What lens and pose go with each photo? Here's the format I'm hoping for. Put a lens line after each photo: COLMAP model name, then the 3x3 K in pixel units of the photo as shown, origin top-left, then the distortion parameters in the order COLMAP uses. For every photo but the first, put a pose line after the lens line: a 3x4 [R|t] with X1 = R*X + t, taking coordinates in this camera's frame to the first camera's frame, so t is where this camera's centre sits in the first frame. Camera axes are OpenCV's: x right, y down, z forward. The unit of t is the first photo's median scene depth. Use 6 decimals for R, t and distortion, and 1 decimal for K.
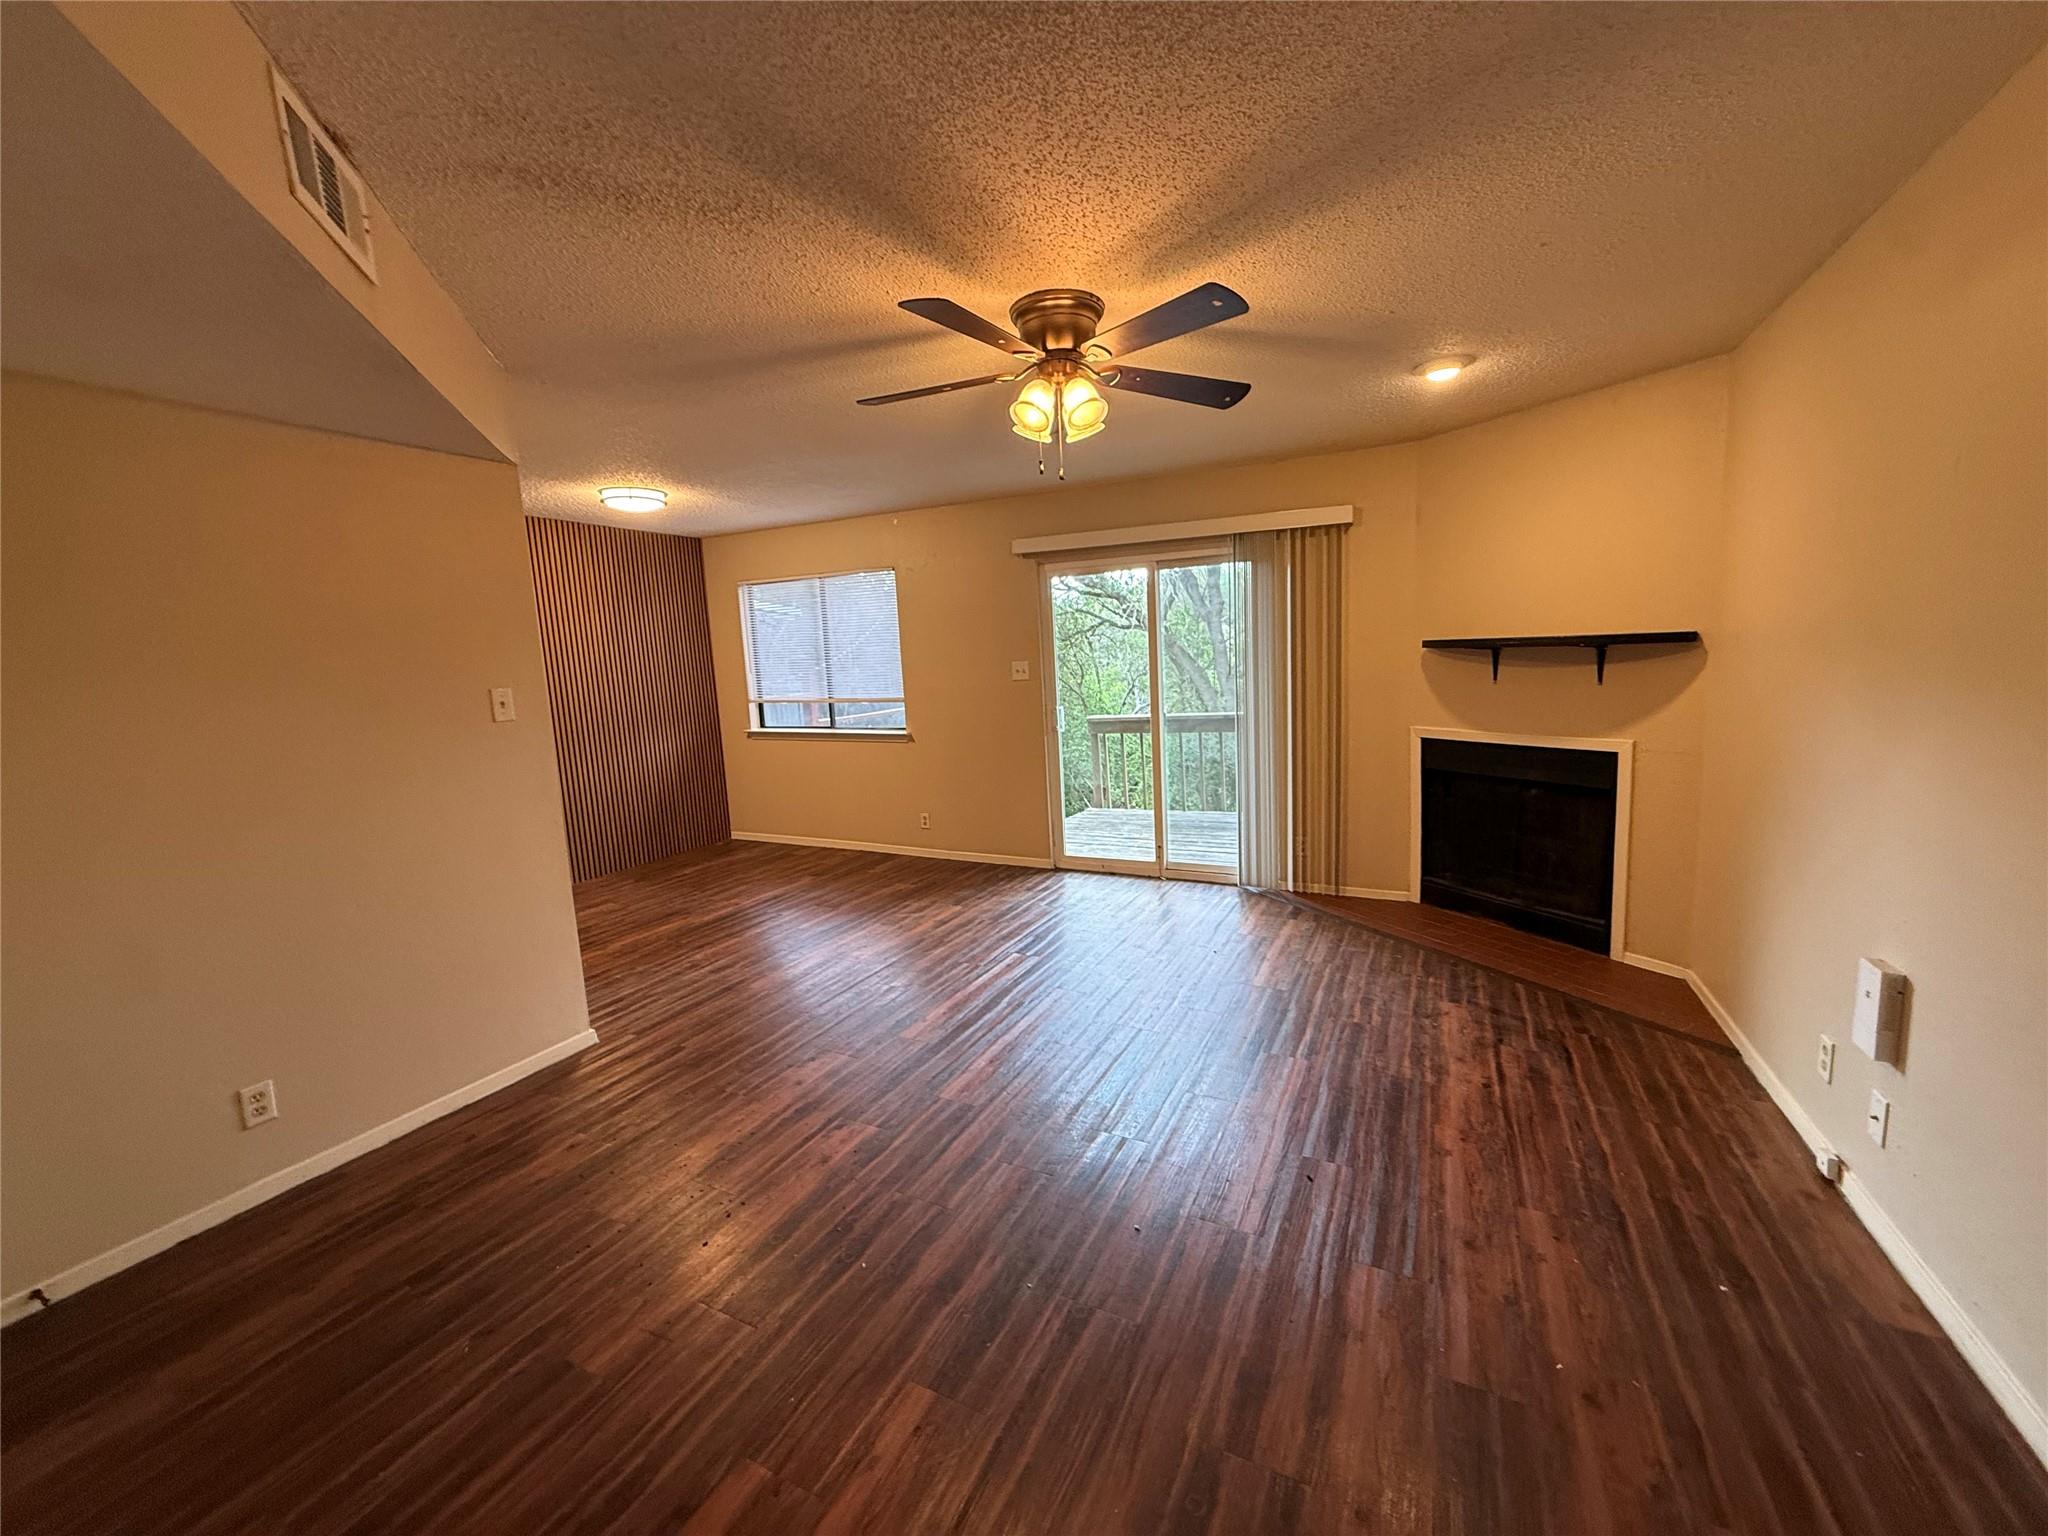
lens RADIAL K [[812.4, 0, 1015.3], [0, 812.4, 768.1], [0, 0, 1]] dist [-0.001830, -0.000267]
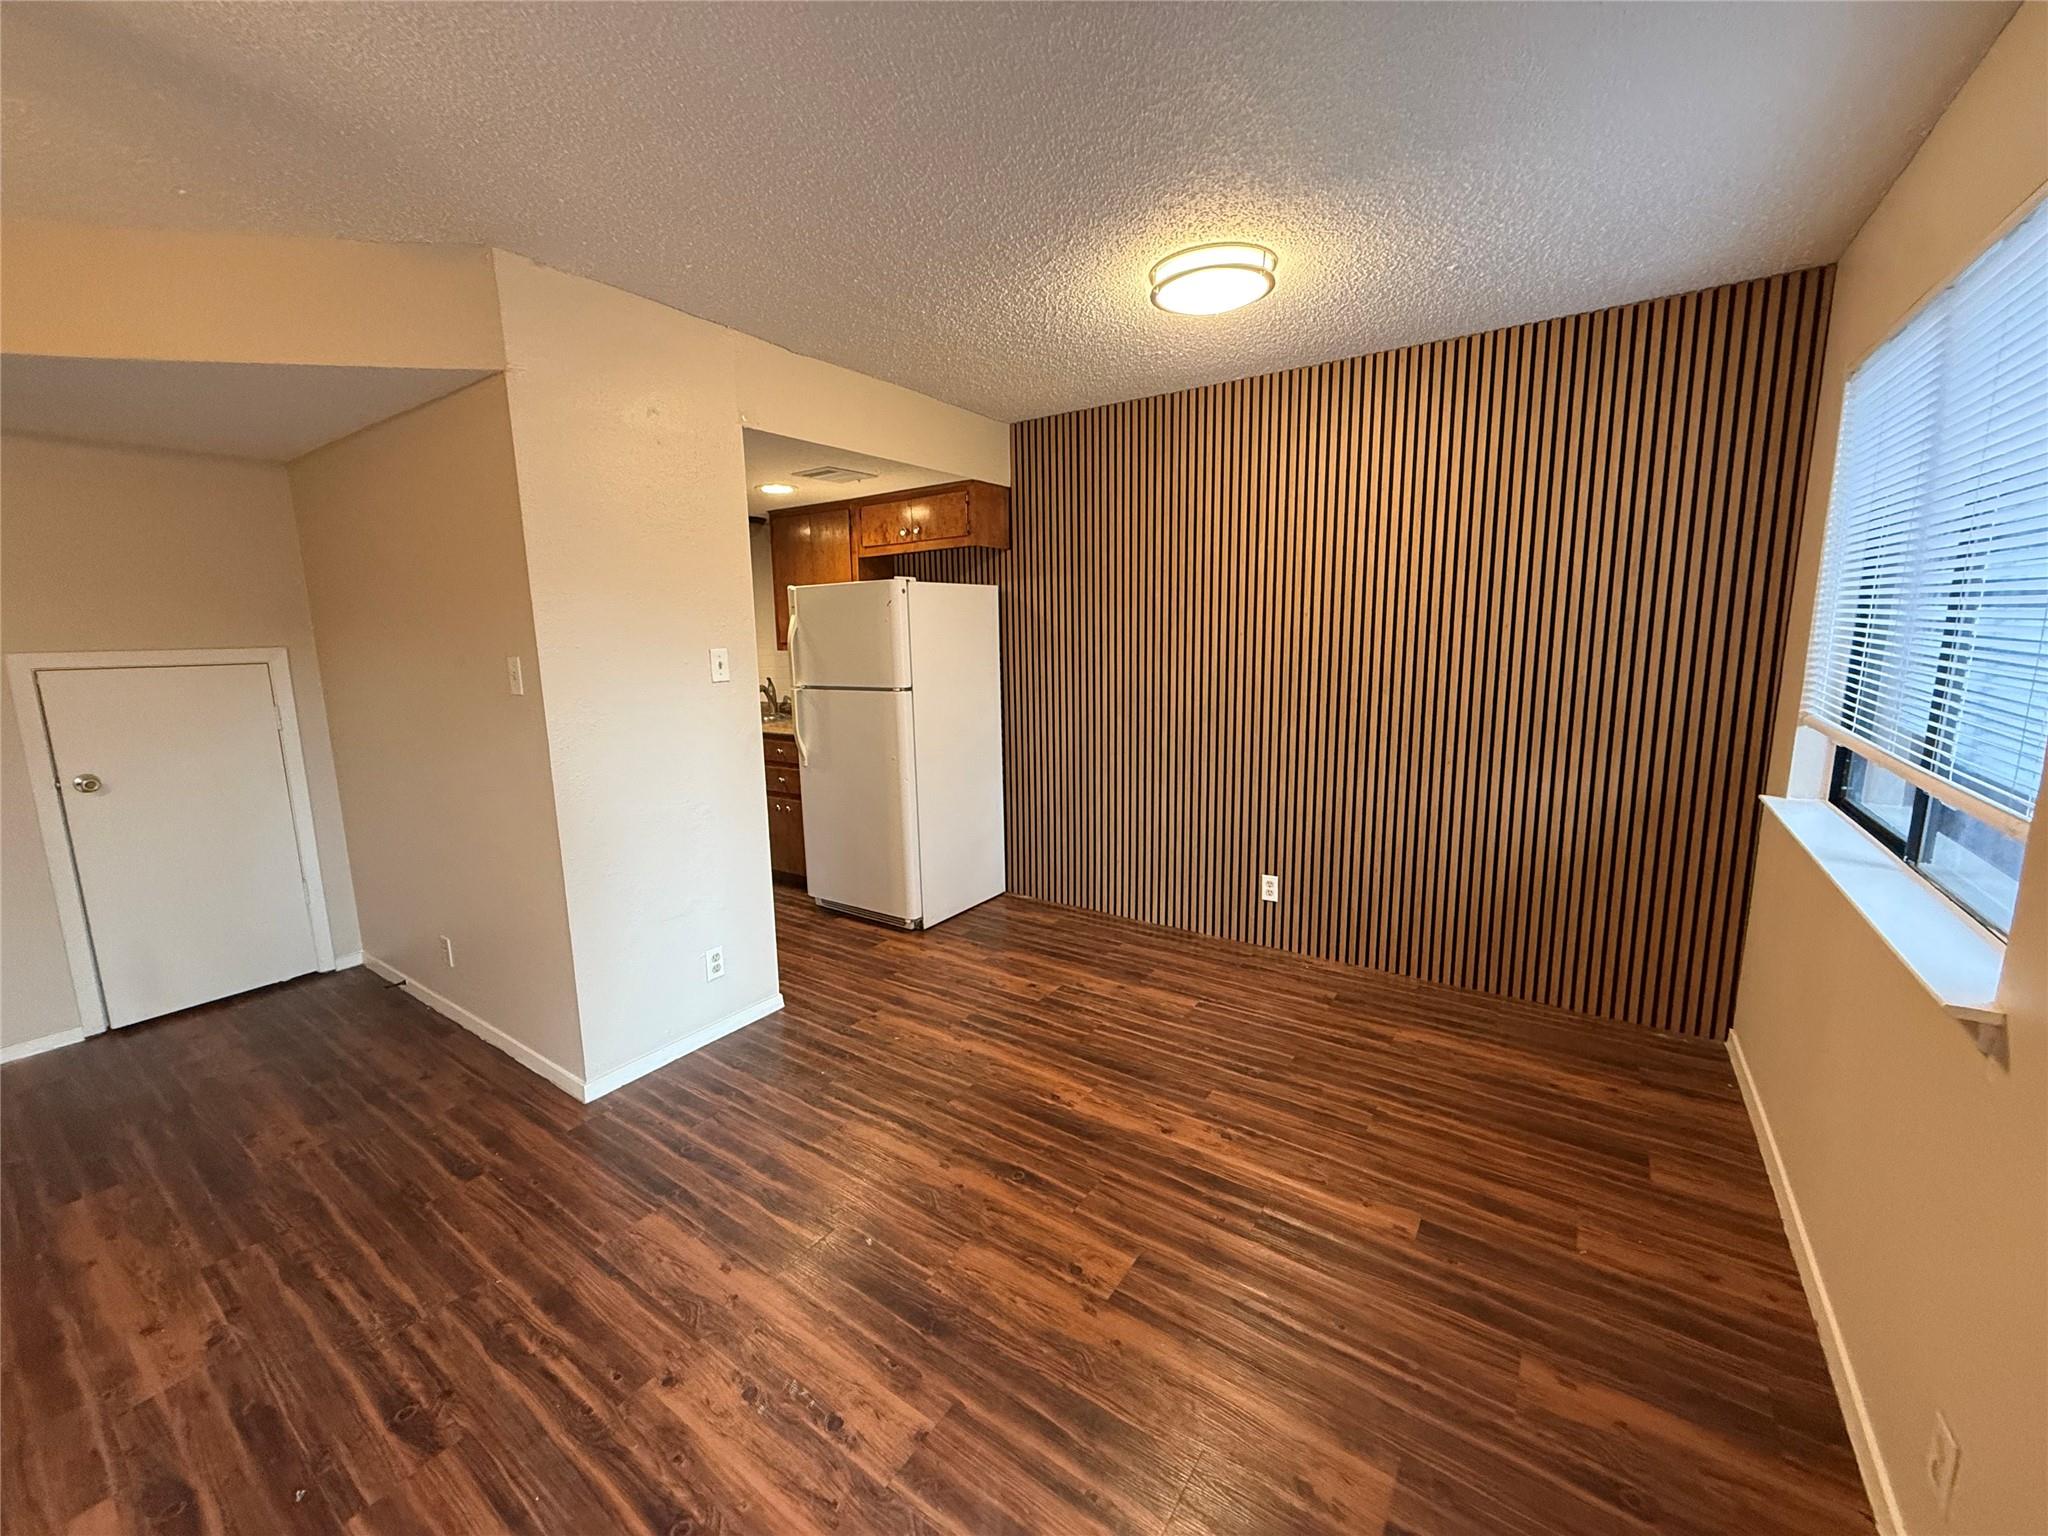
lens RADIAL K [[812.4, 0, 1015.3], [0, 812.4, 768.1], [0, 0, 1]] dist [-0.001830, -0.000267]
pose [[-0.135875, 0.195913, -0.971162, 0.082574], [-0.114715, 0.970549, 0.211839, -0.123339], [0.984062, 0.140191, -0.109399, 0.936270]]
